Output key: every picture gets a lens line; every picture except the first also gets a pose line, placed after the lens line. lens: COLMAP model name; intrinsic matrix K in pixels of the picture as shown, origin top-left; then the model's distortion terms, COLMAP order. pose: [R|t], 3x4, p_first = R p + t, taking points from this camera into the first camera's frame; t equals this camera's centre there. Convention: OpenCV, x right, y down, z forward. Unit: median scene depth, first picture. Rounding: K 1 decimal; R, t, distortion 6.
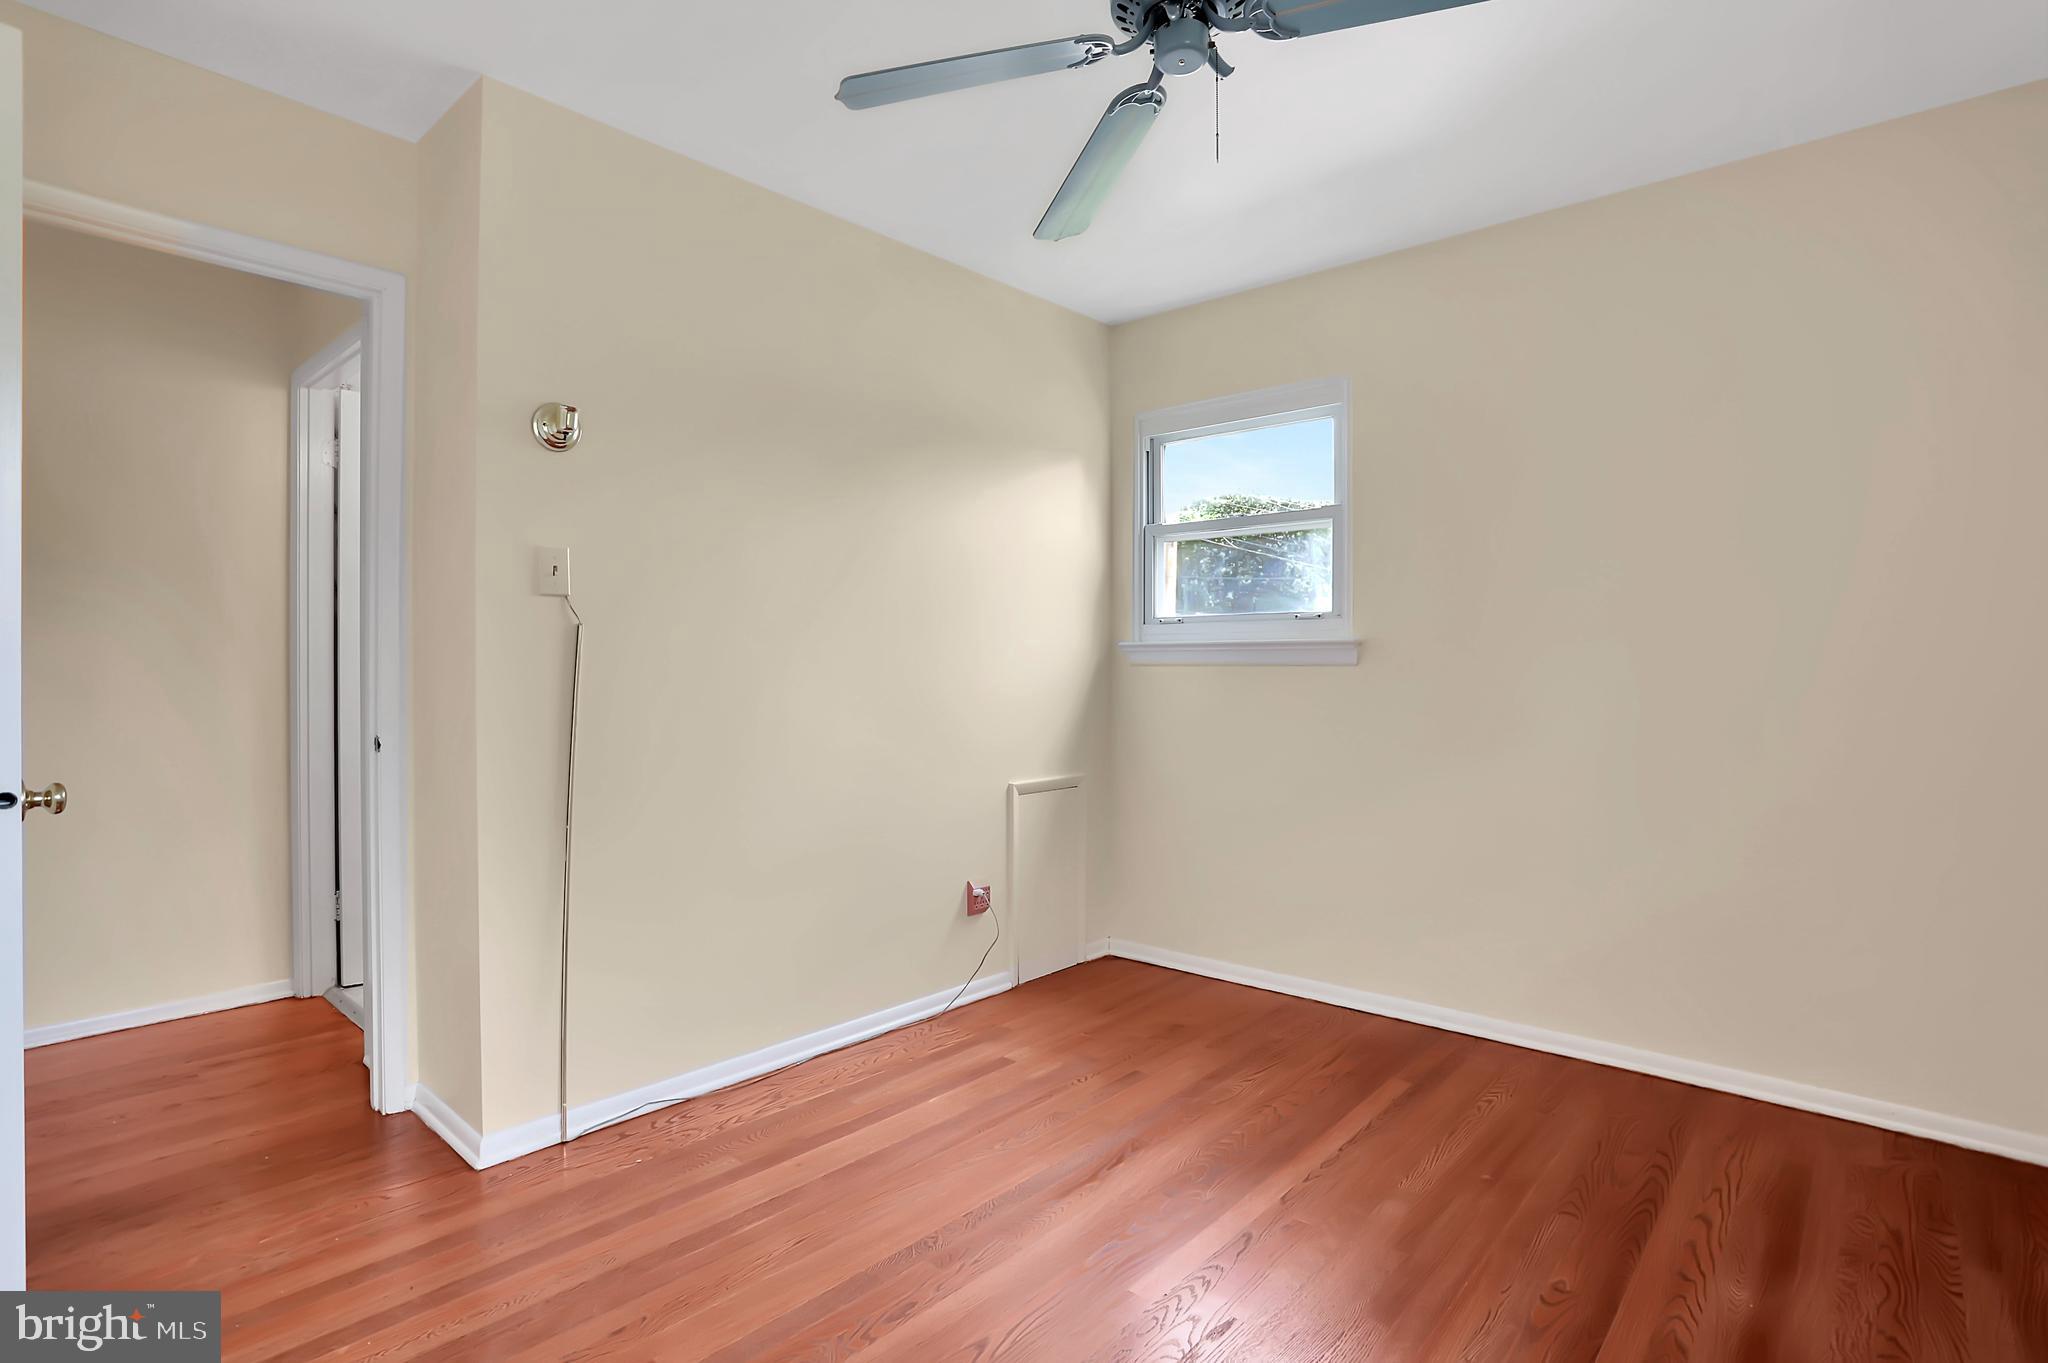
lens RADIAL K [[1023.7, 0, 1011.9], [0, 1023.7, 671.2], [0, 0, 1]] dist [-0.045083, 0.019260]
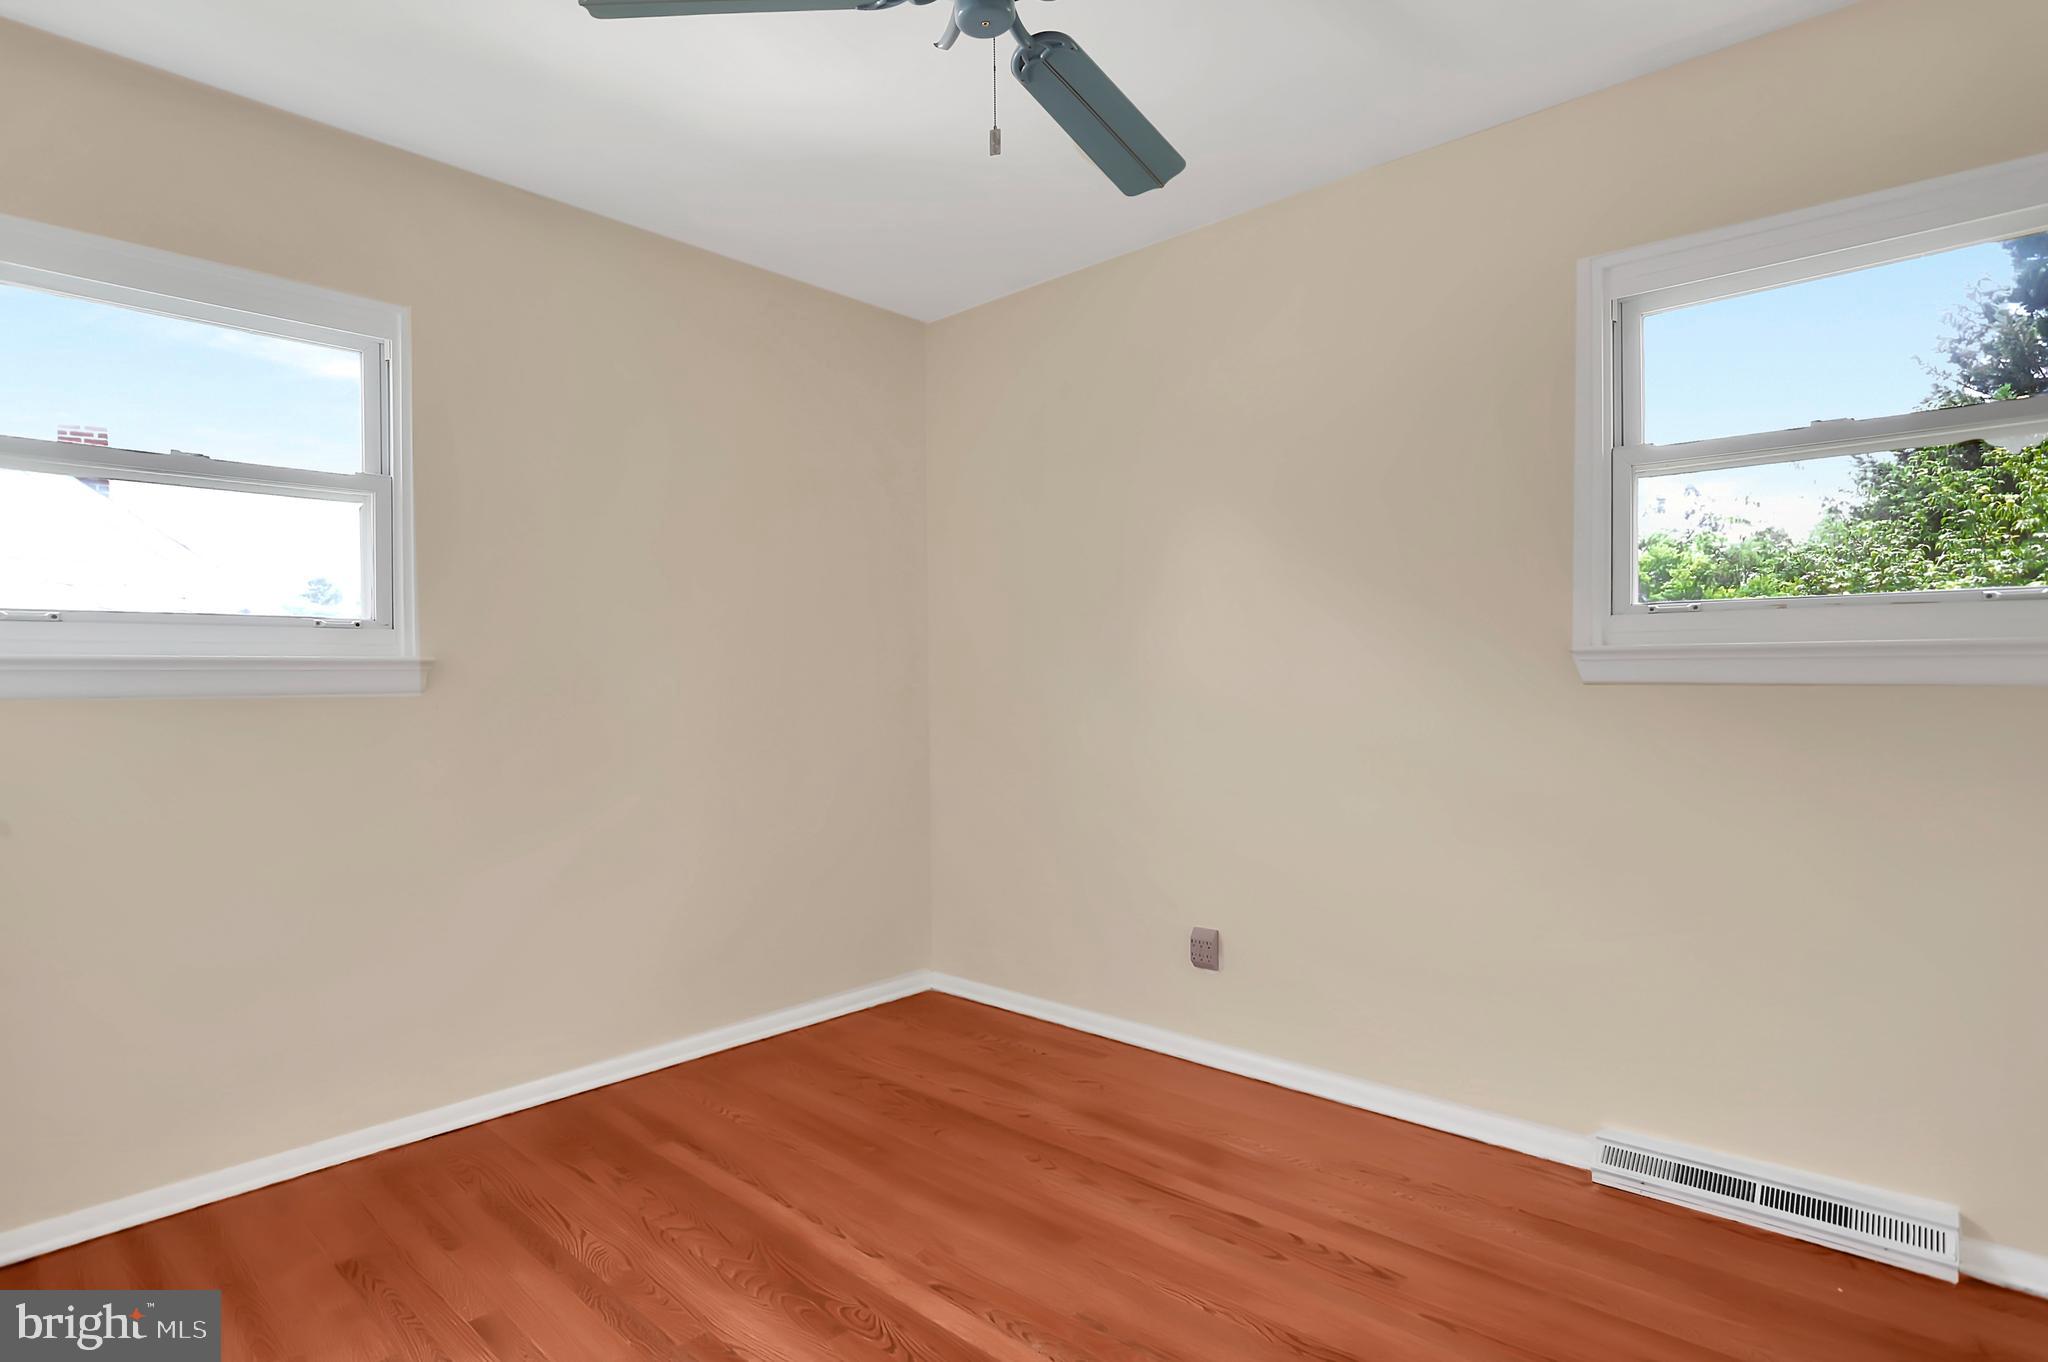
lens RADIAL K [[1023.7, 0, 1043.4], [0, 1023.7, 682.8], [0, 0, 1]] dist [-0.045083, 0.019260]
pose [[0.004730, -0.000959, 0.999988, -0.530810], [0.013541, 0.999908, 0.000895, -0.009118], [-0.999897, 0.013537, 0.004742, 0.654165]]
